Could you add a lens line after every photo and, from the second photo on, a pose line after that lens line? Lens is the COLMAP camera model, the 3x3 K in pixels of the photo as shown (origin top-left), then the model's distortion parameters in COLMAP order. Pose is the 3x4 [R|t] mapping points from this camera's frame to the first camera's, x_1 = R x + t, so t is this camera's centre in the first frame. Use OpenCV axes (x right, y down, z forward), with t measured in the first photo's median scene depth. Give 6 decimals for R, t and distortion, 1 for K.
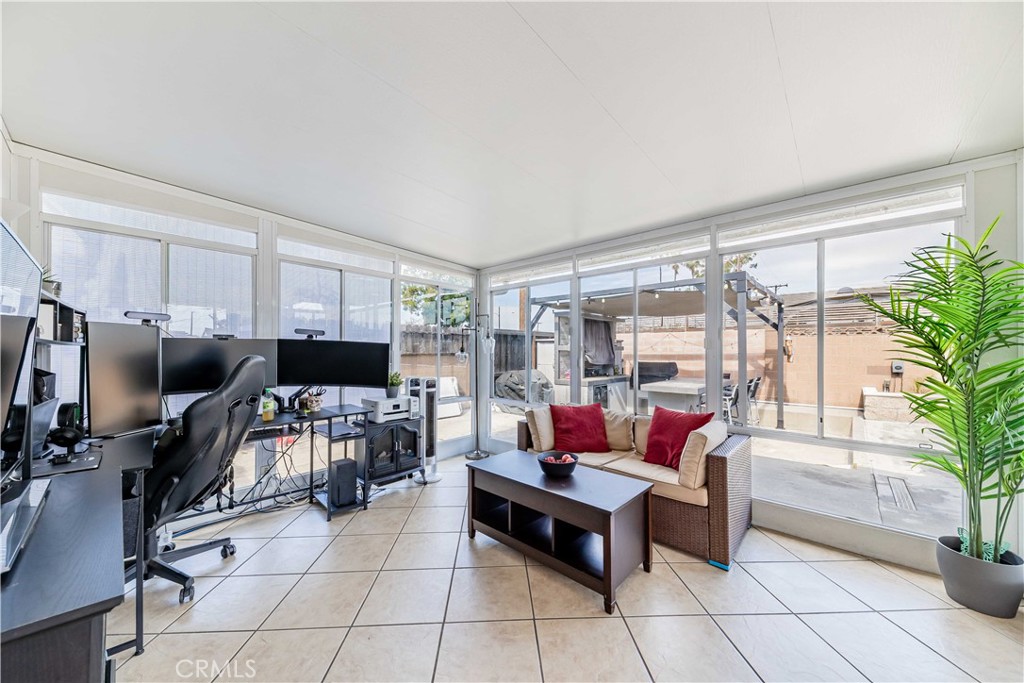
lens RADIAL K [[364.8, 0, 512.0], [0, 364.8, 341.5], [0, 0, 1]] dist [0.010297, -0.000144]
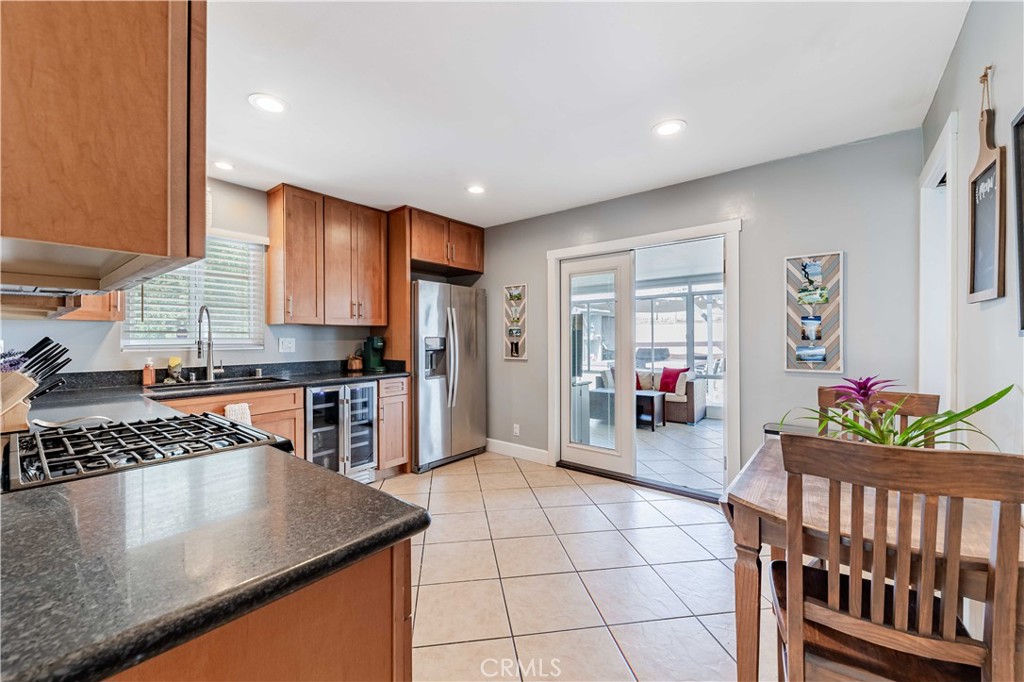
lens RADIAL K [[408.5, 0, 512.0], [0, 408.5, 341.0], [0, 0, 1]] dist [-0.000703, -0.000018]
pose [[0.996762, -0.010997, 0.079652, -0.692640], [0.008751, 0.999556, 0.028484, -0.048932], [-0.079930, -0.027695, 0.996416, -1.327732]]
